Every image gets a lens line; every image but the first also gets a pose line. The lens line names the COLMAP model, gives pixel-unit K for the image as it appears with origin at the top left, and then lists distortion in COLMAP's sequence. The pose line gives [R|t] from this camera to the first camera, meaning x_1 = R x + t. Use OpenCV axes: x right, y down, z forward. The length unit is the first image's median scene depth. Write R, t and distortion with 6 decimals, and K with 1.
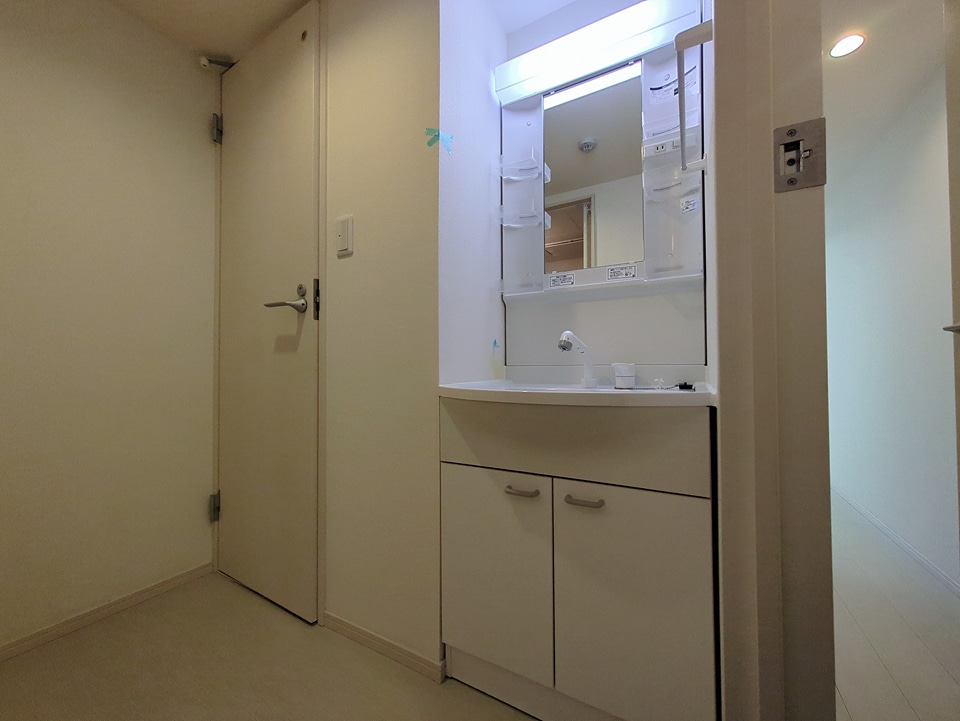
lens RADIAL K [[379.9, 0, 482.9], [0, 379.9, 361.1], [0, 0, 1]] dist [0.000539, 0.000801]
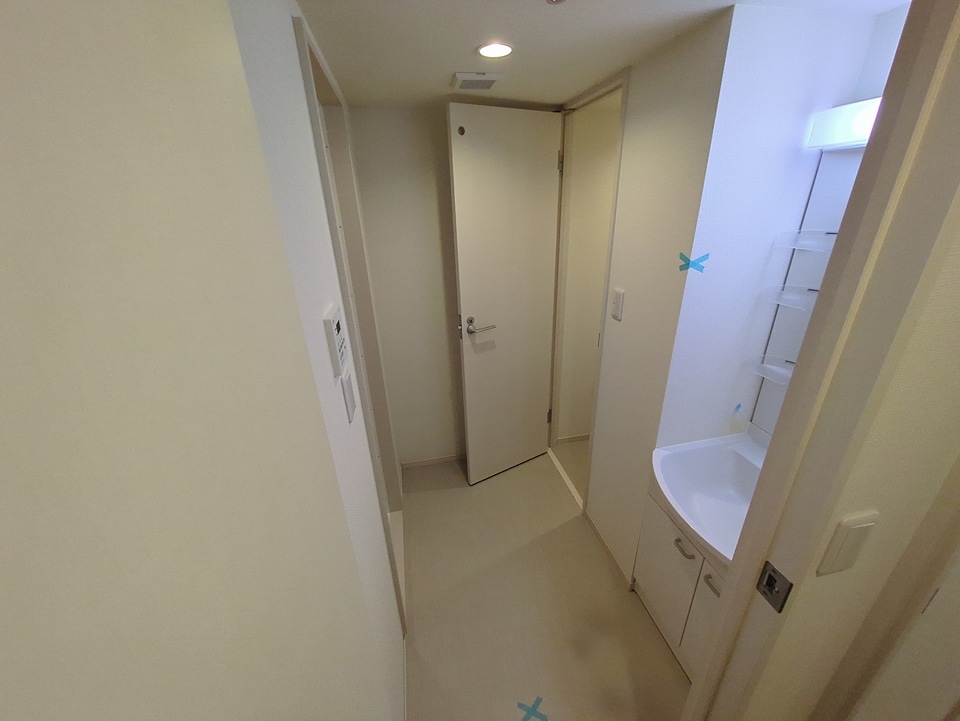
lens RADIAL K [[379.9, 0, 482.9], [0, 379.9, 361.1], [0, 0, 1]] dist [0.000539, 0.000801]
pose [[0.658017, 0.283225, -0.697709, 0.303267], [0.048375, 0.908754, 0.414519, -0.723860], [0.751448, -0.306512, 0.584274, -0.176507]]
